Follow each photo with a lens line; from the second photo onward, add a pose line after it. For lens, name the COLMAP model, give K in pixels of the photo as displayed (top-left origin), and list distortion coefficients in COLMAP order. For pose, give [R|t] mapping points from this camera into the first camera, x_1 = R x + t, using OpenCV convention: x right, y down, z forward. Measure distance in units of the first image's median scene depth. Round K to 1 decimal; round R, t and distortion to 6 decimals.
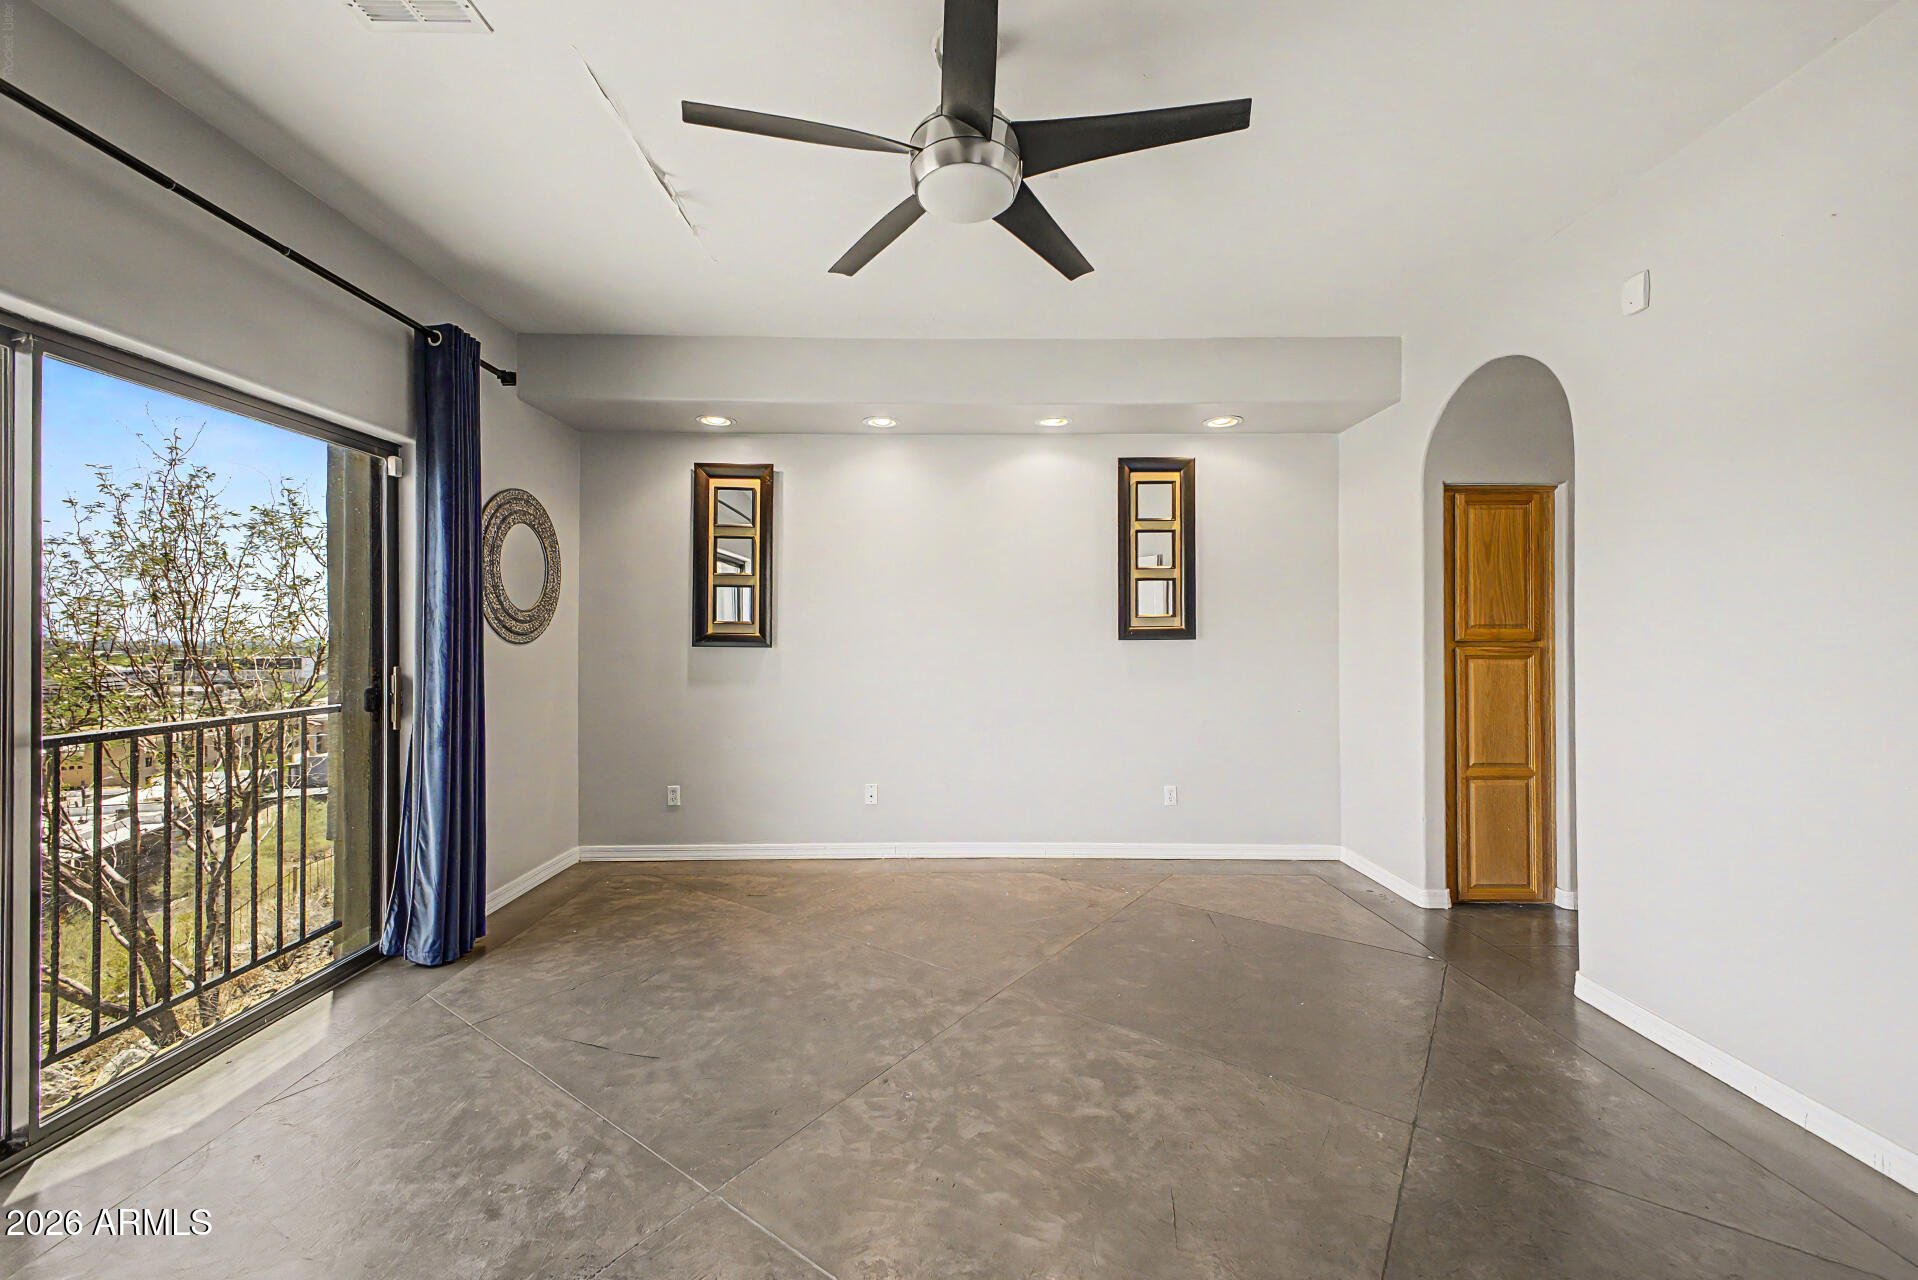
lens RADIAL K [[756.9, 0, 966.5], [0, 756.9, 635.8], [0, 0, 1]] dist [0.004033, -0.000008]
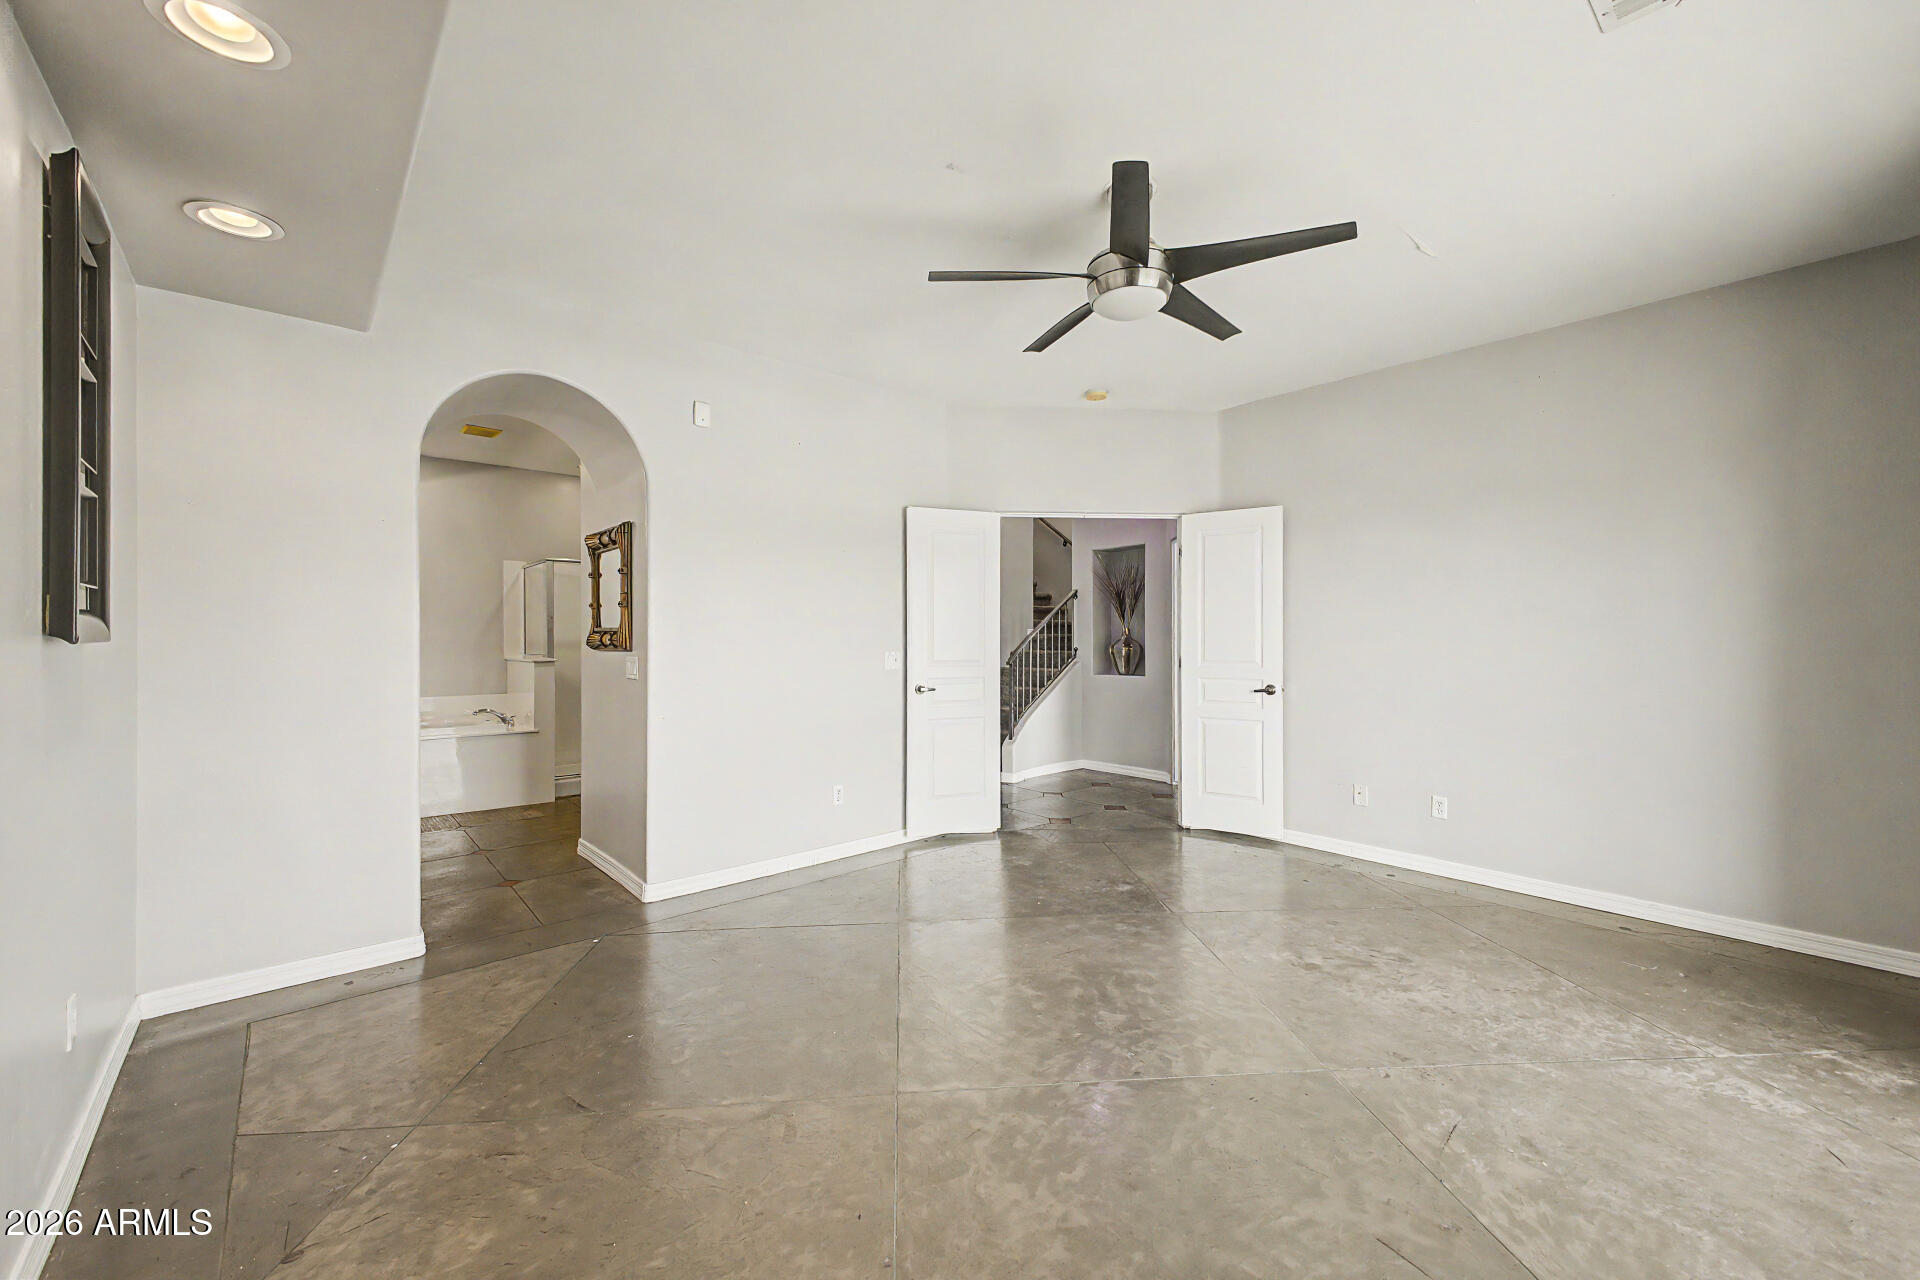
lens RADIAL K [[757.7, 0, 970.3], [0, 757.7, 633.1], [0, 0, 1]] dist [0.004033, -0.000008]
pose [[-0.651247, 0.002022, 0.758863, -0.702550], [0.001755, 0.999998, -0.001159, 0.005948], [-0.758864, 0.000577, -0.651249, 1.761434]]
